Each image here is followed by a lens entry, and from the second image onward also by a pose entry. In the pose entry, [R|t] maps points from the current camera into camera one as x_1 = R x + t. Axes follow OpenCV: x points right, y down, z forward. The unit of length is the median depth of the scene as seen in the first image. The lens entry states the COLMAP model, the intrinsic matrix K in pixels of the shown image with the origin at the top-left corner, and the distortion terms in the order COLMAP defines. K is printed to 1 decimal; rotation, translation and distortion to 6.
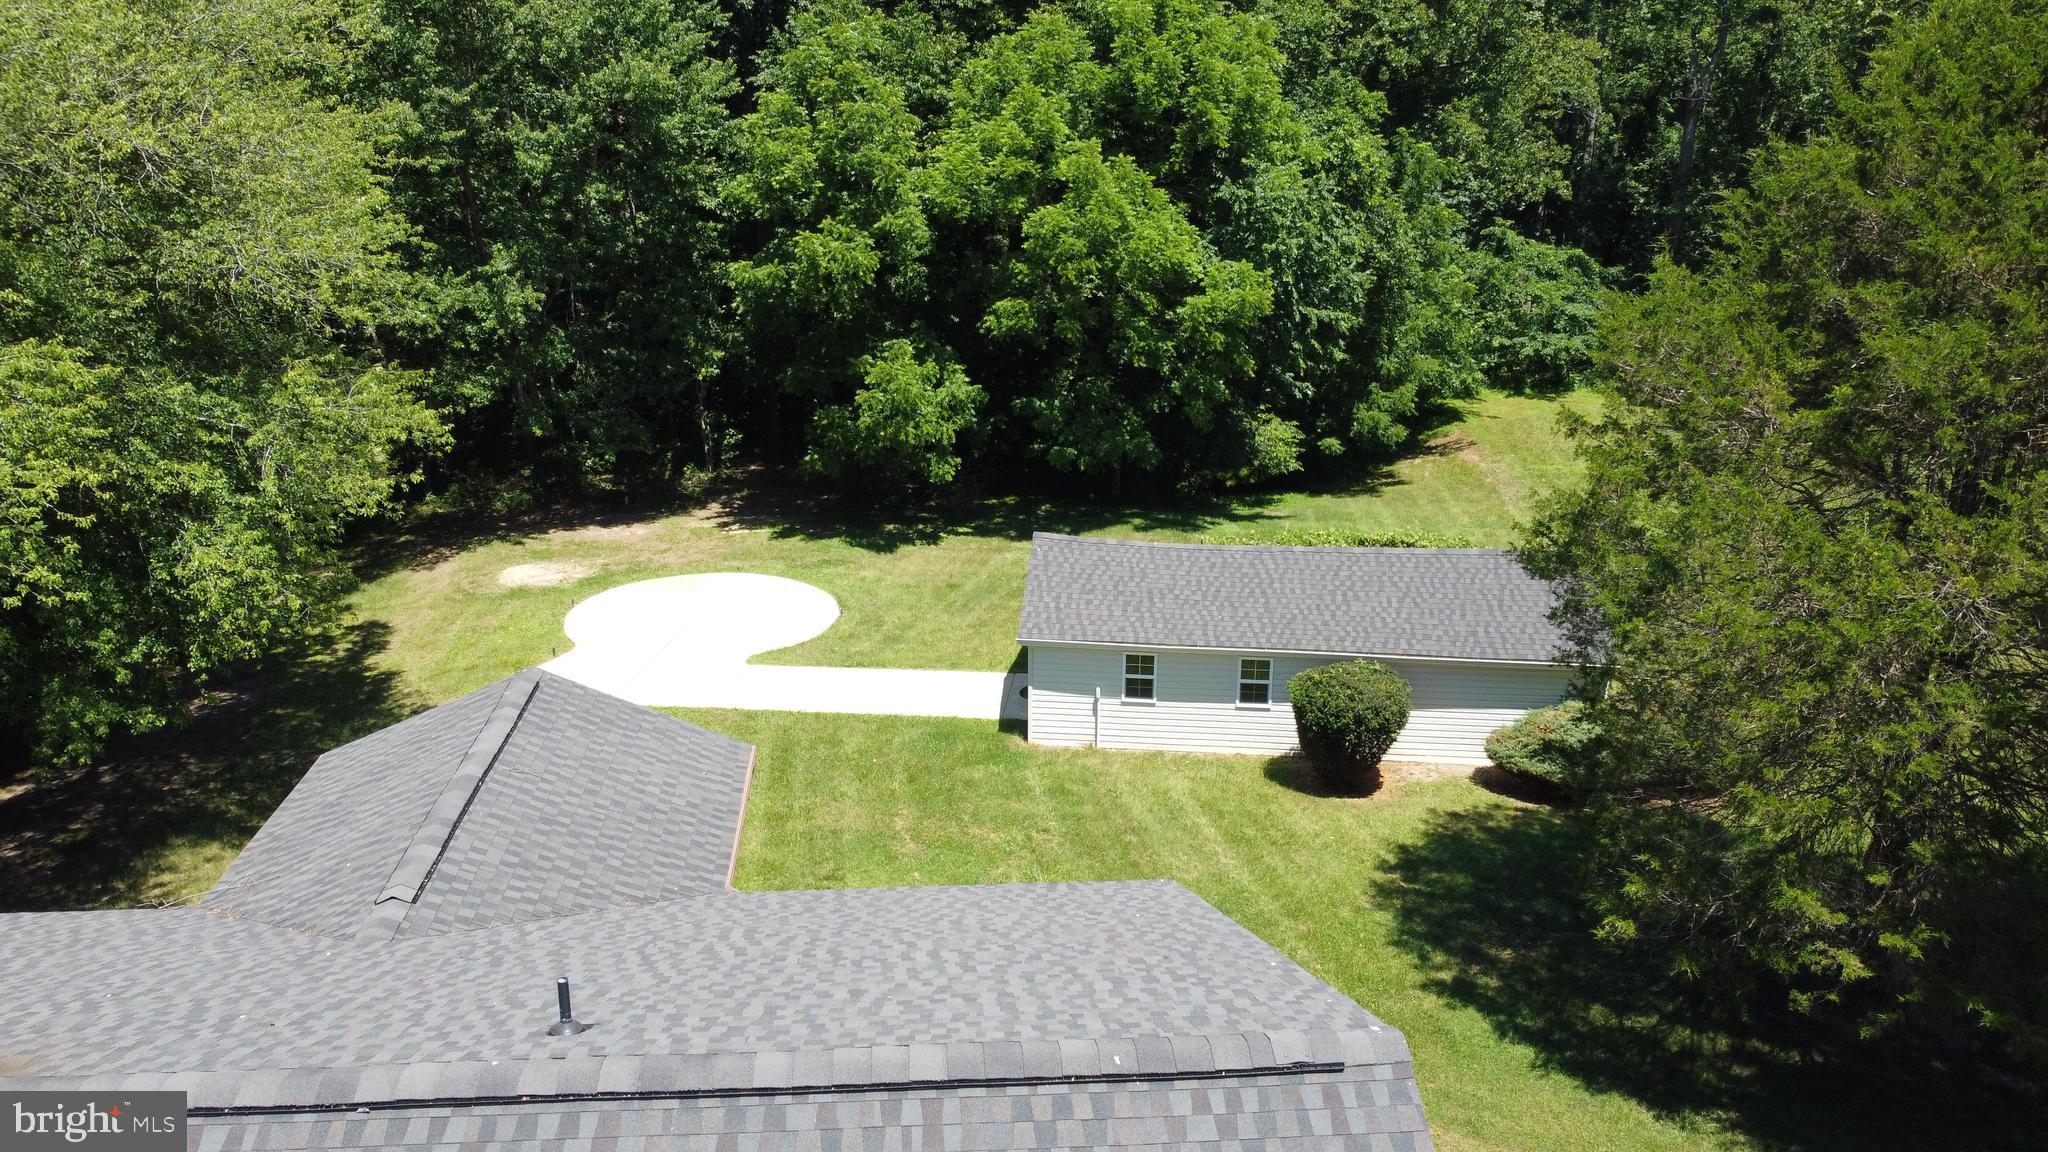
lens RADIAL K [[1550.9, 0, 1019.0], [0, 1550.9, 583.2], [0, 0, 1]] dist [0.006437, -0.006352]
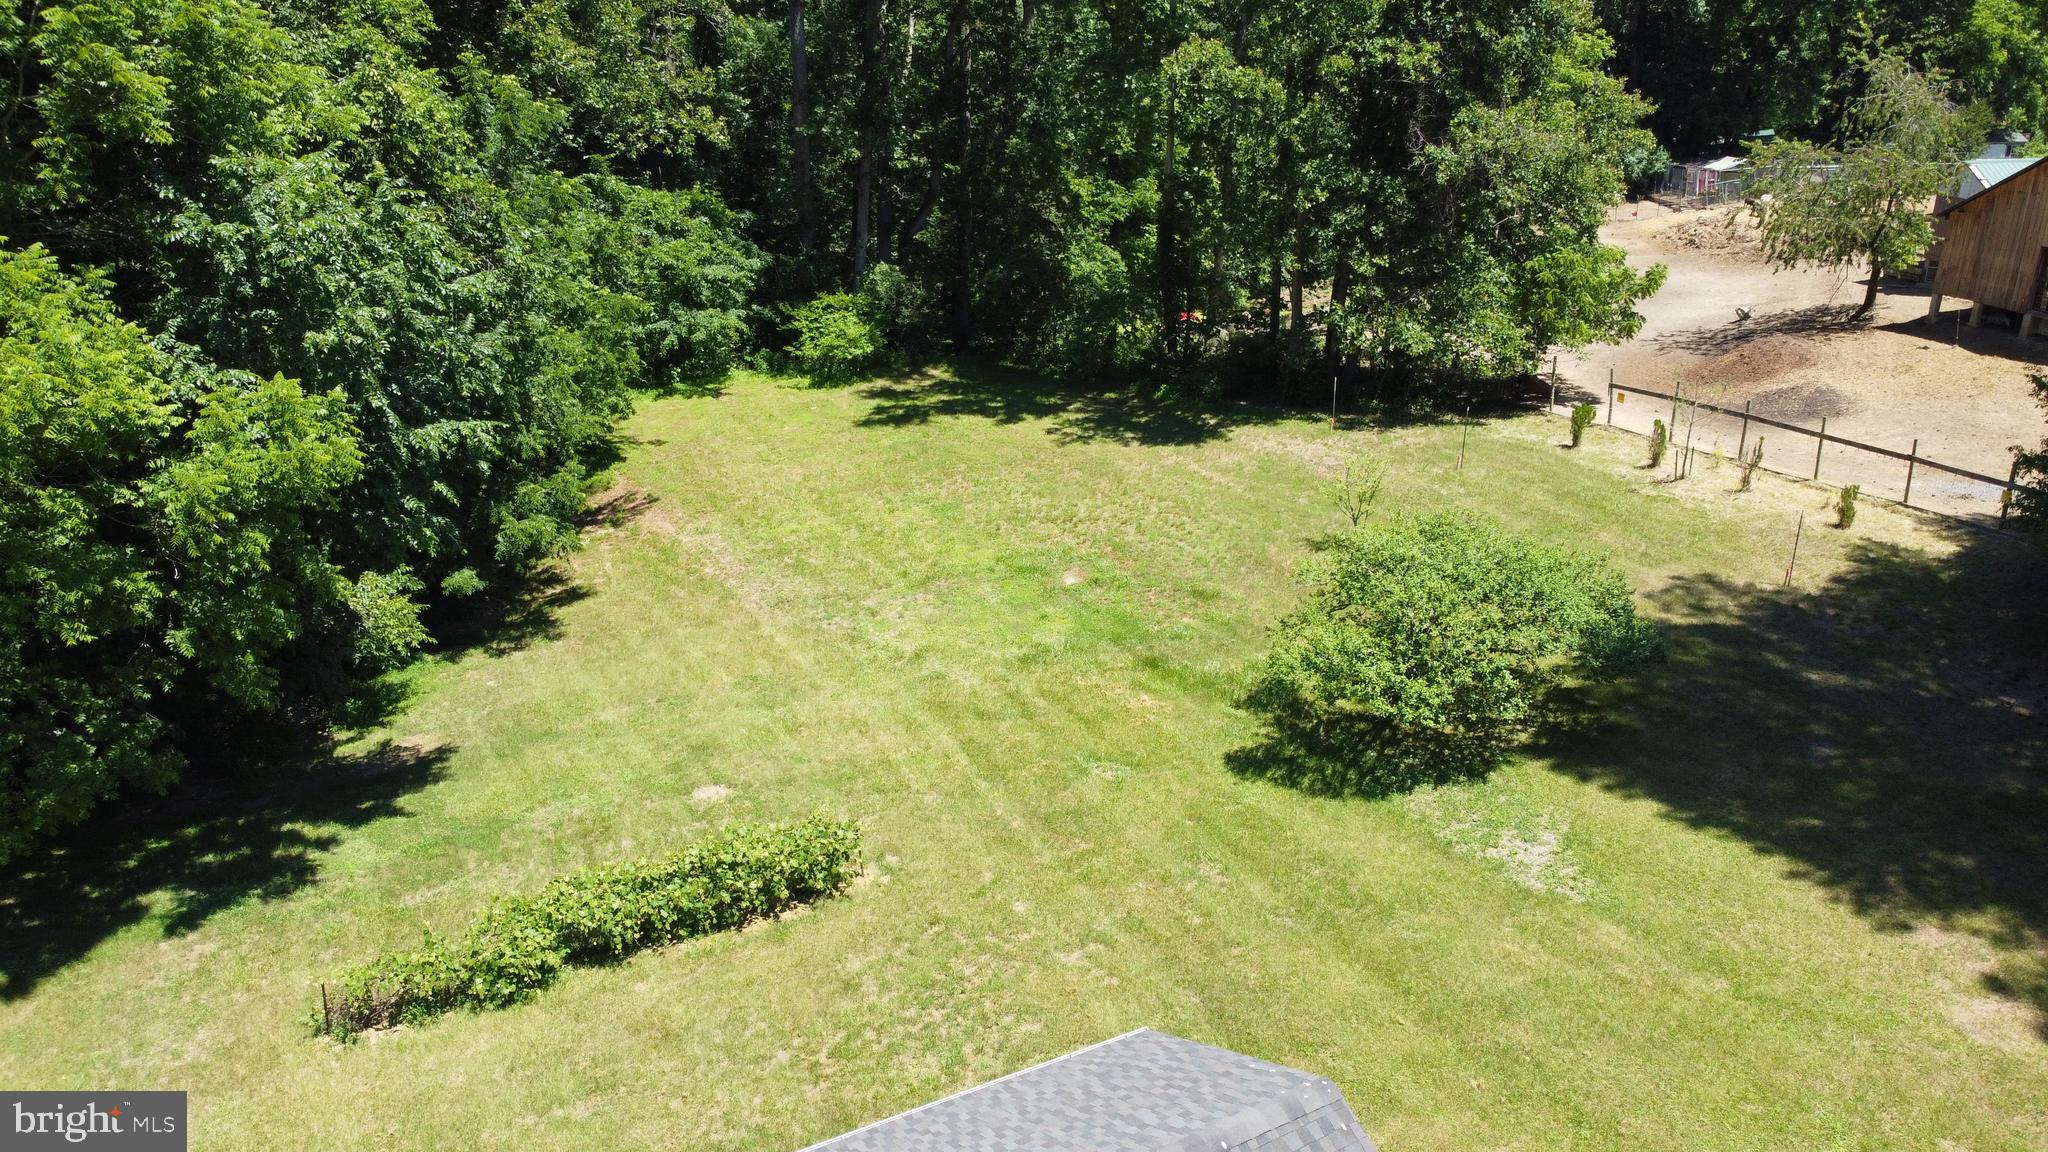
lens RADIAL K [[1556.7, 0, 1024.0], [0, 1556.7, 576.0], [0, 0, 1]] dist [0.030449, -0.002923]
pose [[0.812555, -0.225752, 0.537392, 0.059207], [0.189590, 0.974182, 0.122576, -0.162500], [-0.551190, 0.002285, 0.834377, 0.462995]]
